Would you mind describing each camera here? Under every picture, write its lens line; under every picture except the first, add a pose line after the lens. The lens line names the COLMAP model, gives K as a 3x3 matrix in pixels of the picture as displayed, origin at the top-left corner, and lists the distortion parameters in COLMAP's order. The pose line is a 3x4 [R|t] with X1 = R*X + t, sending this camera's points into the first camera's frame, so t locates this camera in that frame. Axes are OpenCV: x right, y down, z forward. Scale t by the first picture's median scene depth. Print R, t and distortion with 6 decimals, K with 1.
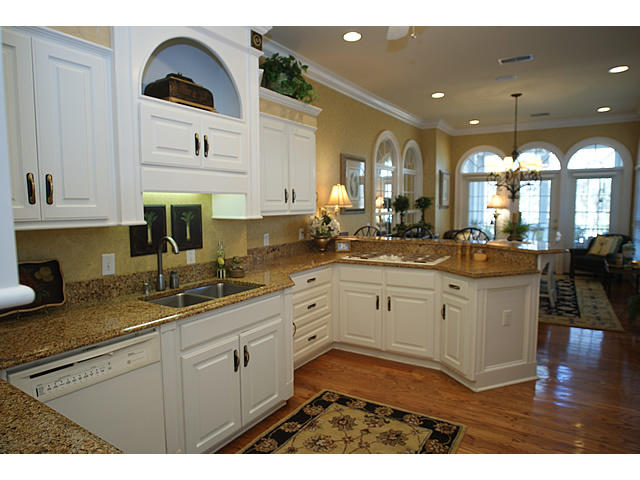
lens RADIAL K [[408.2, 0, 321.8], [0, 408.2, 238.5], [0, 0, 1]] dist [-0.007867, 0.001737]
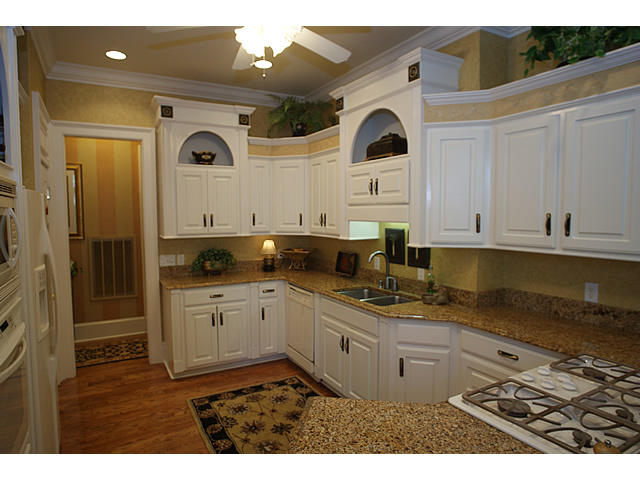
lens RADIAL K [[408.2, 0, 320.0], [0, 408.2, 242.1], [0, 0, 1]] dist [-0.007867, 0.001737]
pose [[-0.494056, 0.064331, -0.867047, 0.401417], [-0.070416, 0.991022, 0.113653, -0.076198], [0.866574, 0.117205, -0.485091, 0.621323]]
